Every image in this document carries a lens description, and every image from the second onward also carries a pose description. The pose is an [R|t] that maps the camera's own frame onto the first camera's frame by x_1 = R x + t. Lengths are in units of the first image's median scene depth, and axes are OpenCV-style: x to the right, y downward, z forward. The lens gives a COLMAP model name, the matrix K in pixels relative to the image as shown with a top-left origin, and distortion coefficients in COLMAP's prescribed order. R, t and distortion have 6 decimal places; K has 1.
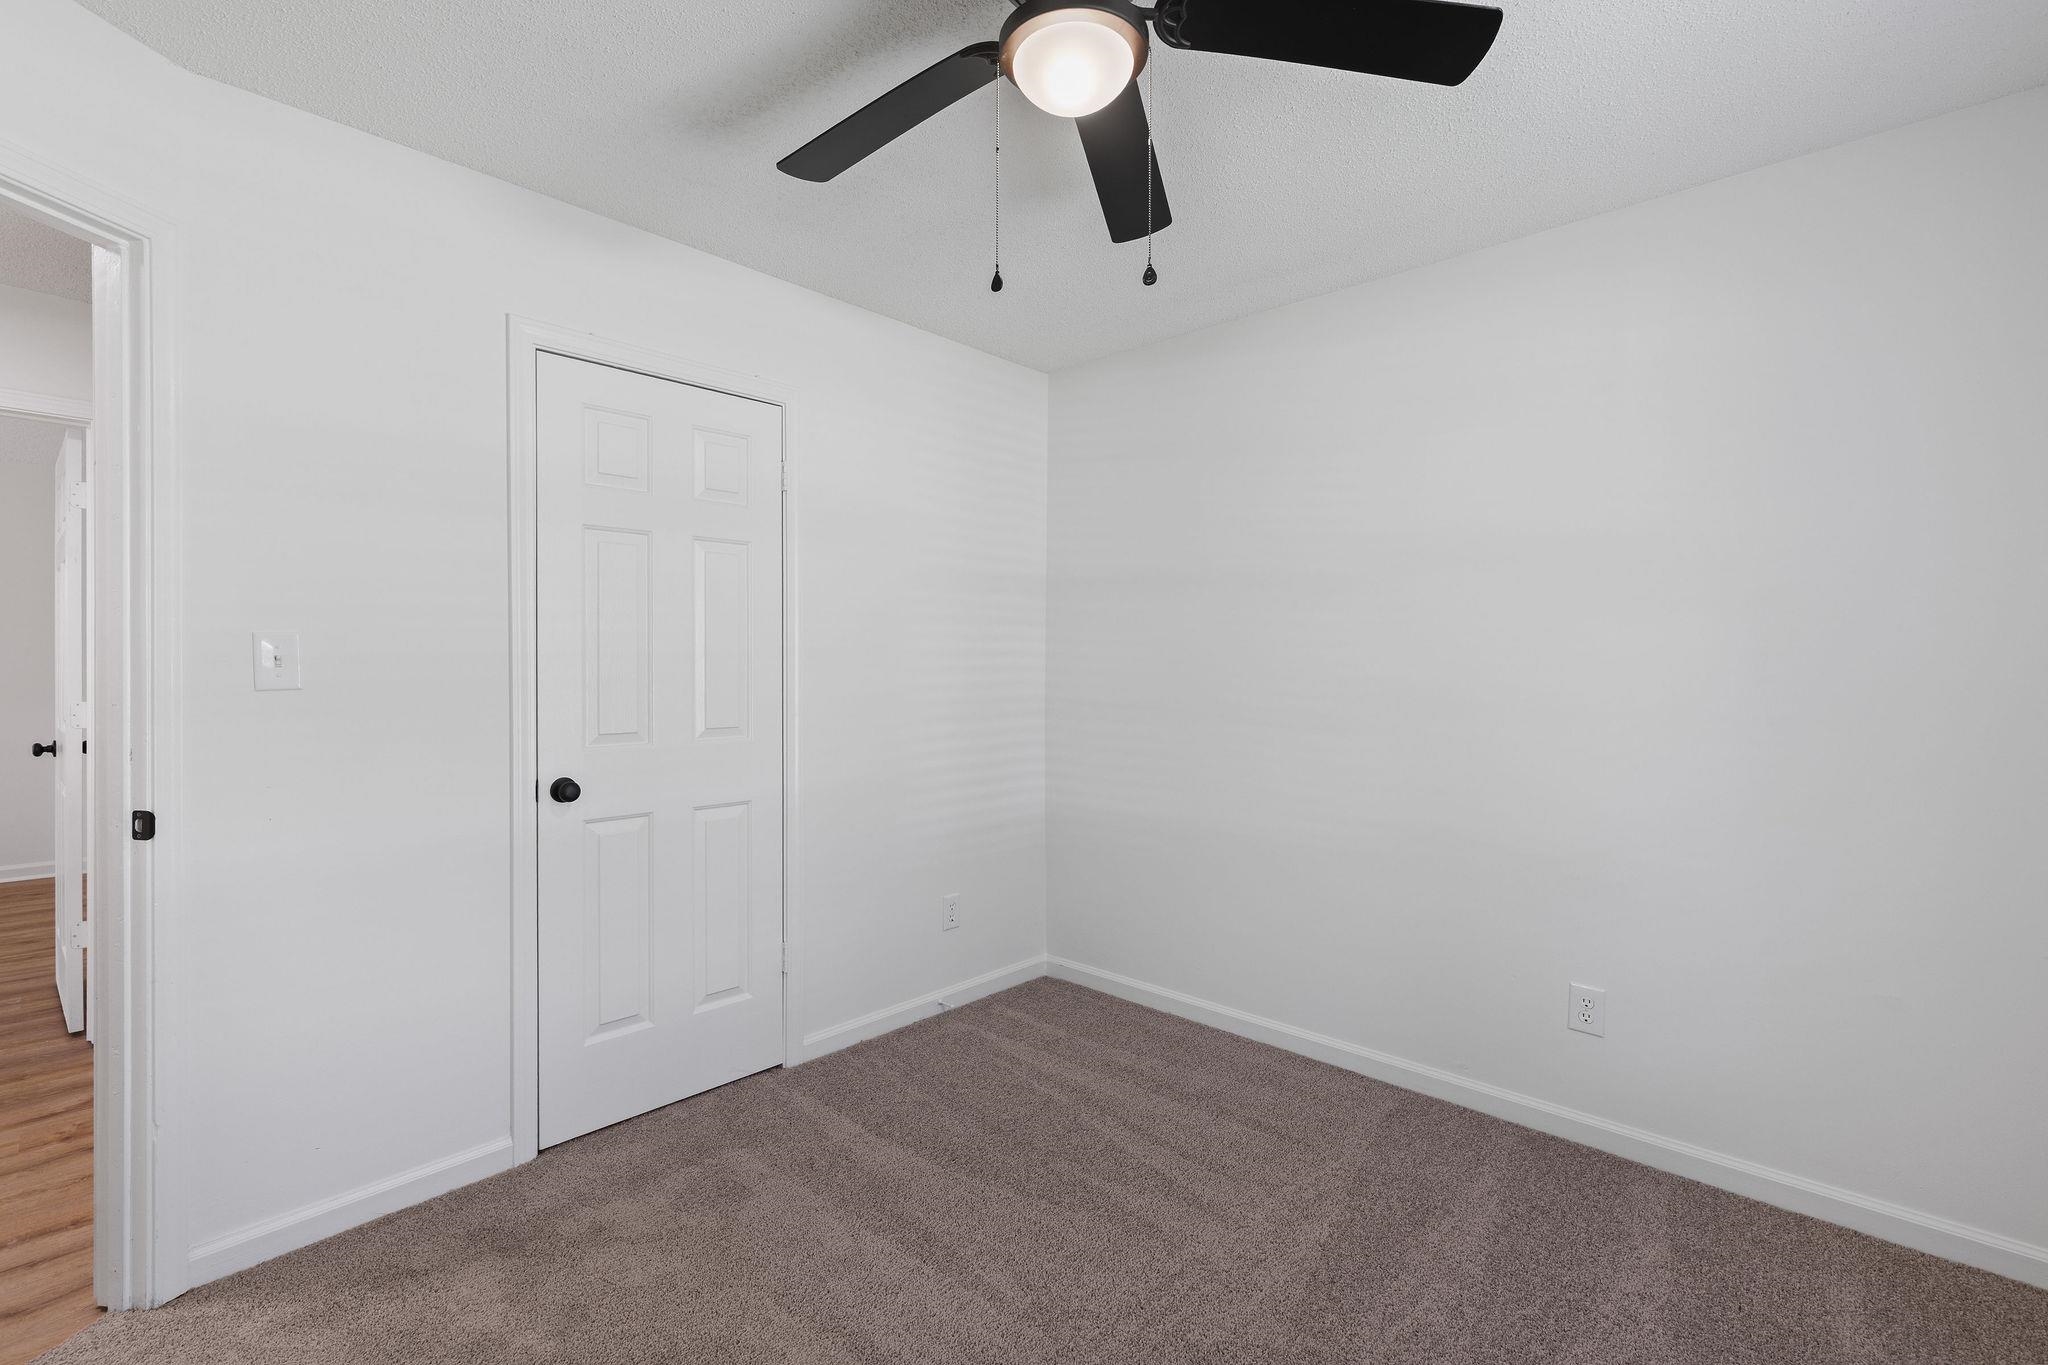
lens RADIAL K [[890.5, 0, 1019.2], [0, 890.5, 684.1], [0, 0, 1]] dist [0.001268, 0.000289]
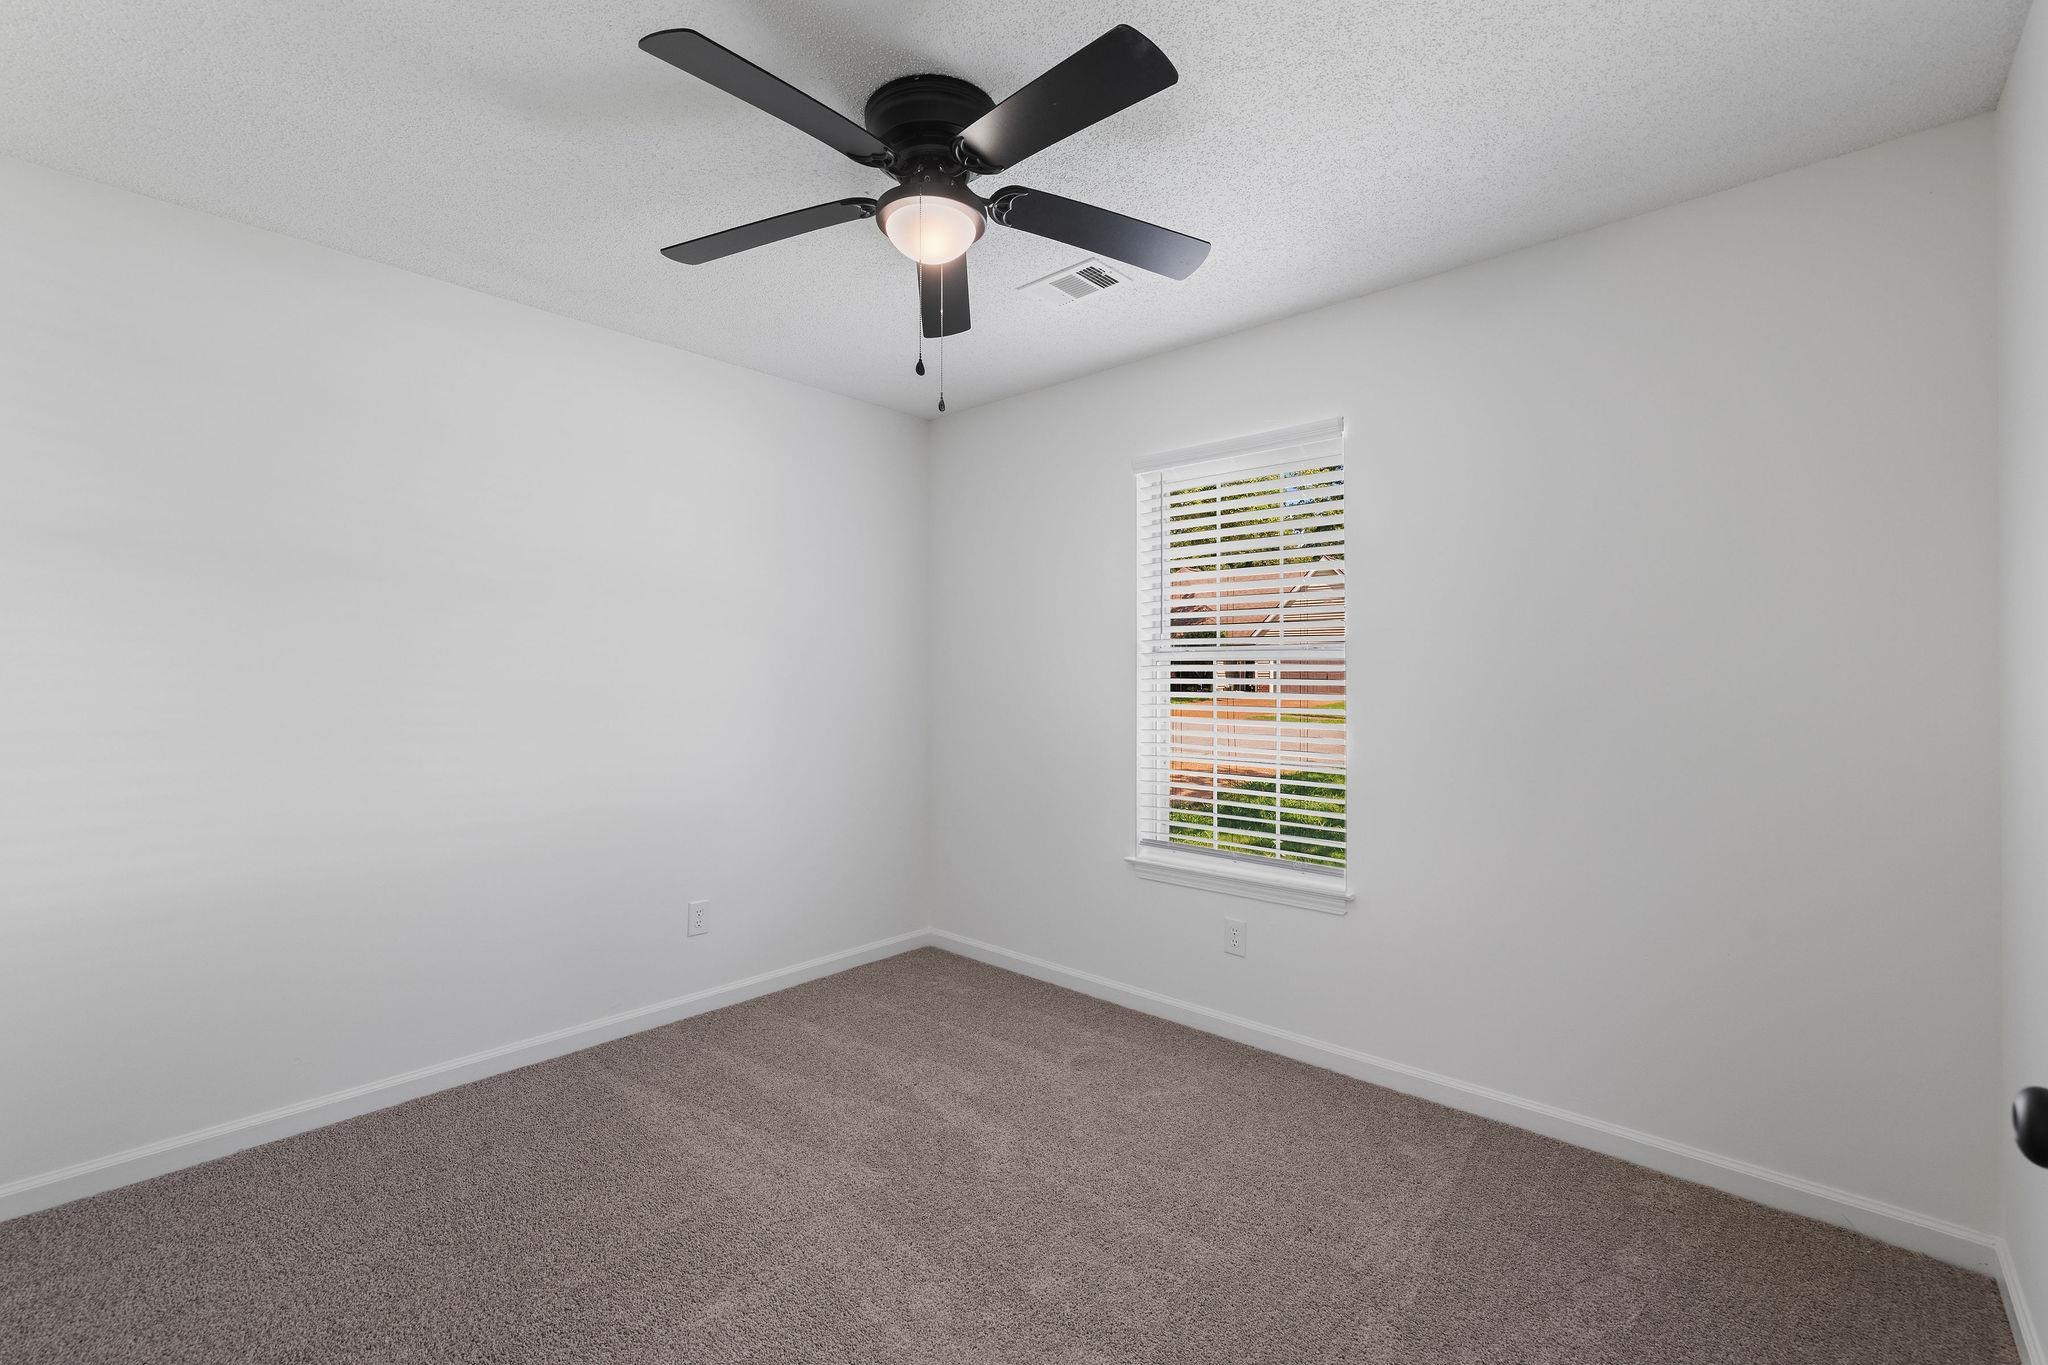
lens RADIAL K [[890.5, 0, 1019.5], [0, 890.5, 675.1], [0, 0, 1]] dist [0.001268, 0.000289]
pose [[-0.043772, -0.004056, 0.999033, -0.854621], [0.000439, 0.999992, 0.004079, -0.023773], [-0.999041, 0.000617, -0.043770, 0.607637]]
